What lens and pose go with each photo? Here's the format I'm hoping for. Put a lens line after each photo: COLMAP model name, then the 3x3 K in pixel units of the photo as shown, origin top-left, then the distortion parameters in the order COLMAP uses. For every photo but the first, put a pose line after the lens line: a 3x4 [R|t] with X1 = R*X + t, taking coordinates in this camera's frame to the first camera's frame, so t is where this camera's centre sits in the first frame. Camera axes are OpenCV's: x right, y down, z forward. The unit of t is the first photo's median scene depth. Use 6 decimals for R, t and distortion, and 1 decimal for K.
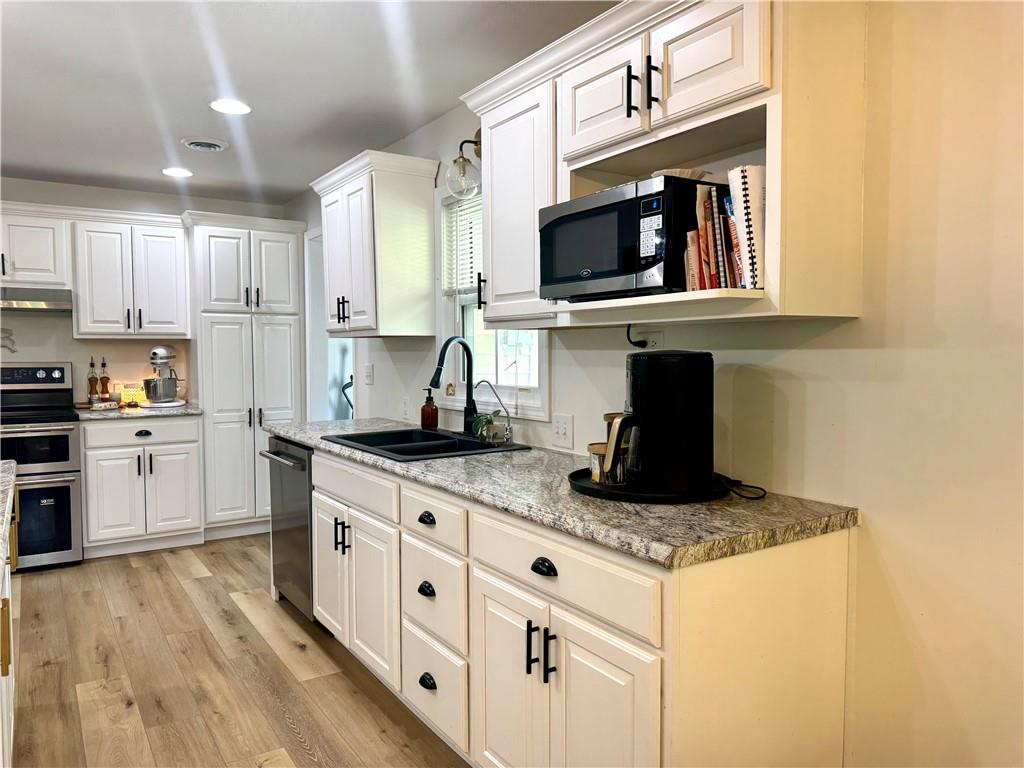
lens RADIAL K [[731.2, 0, 488.6], [0, 731.2, 372.1], [0, 0, 1]] dist [0.078726, -0.080571]
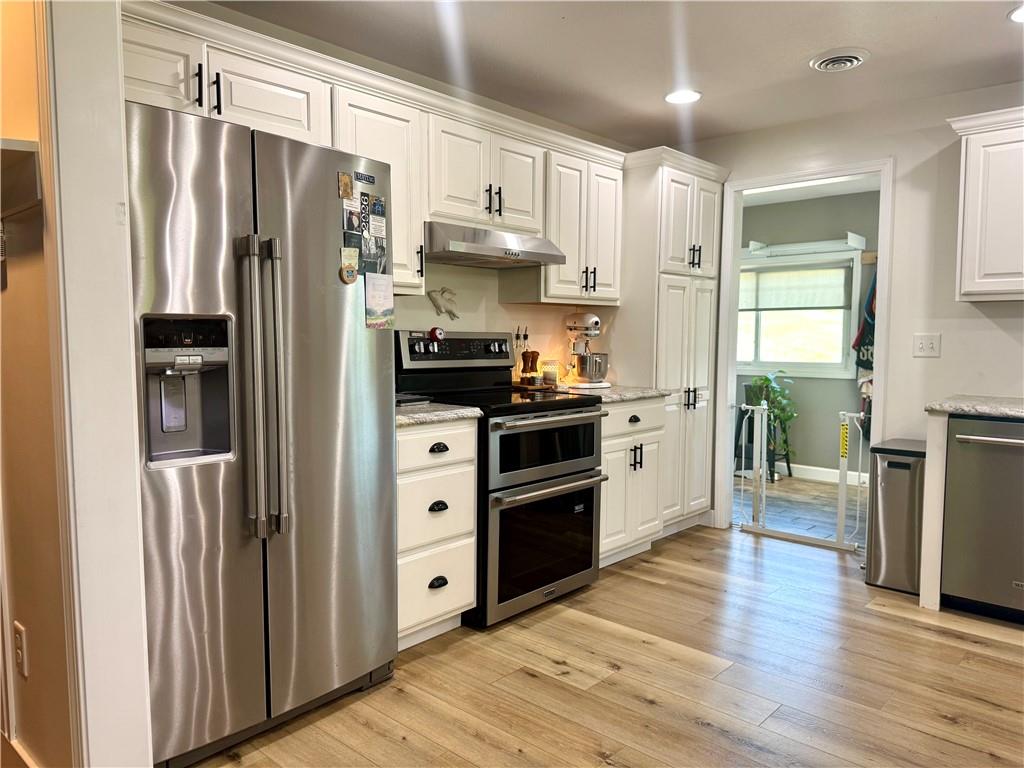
lens RADIAL K [[731.2, 0, 513.6], [0, 731.2, 383.3], [0, 0, 1]] dist [0.078726, -0.080571]
pose [[0.967608, -0.012767, 0.252134, -0.787364], [0.005329, 0.999531, 0.030161, 0.017837], [-0.252401, -0.027841, 0.967222, 0.253769]]
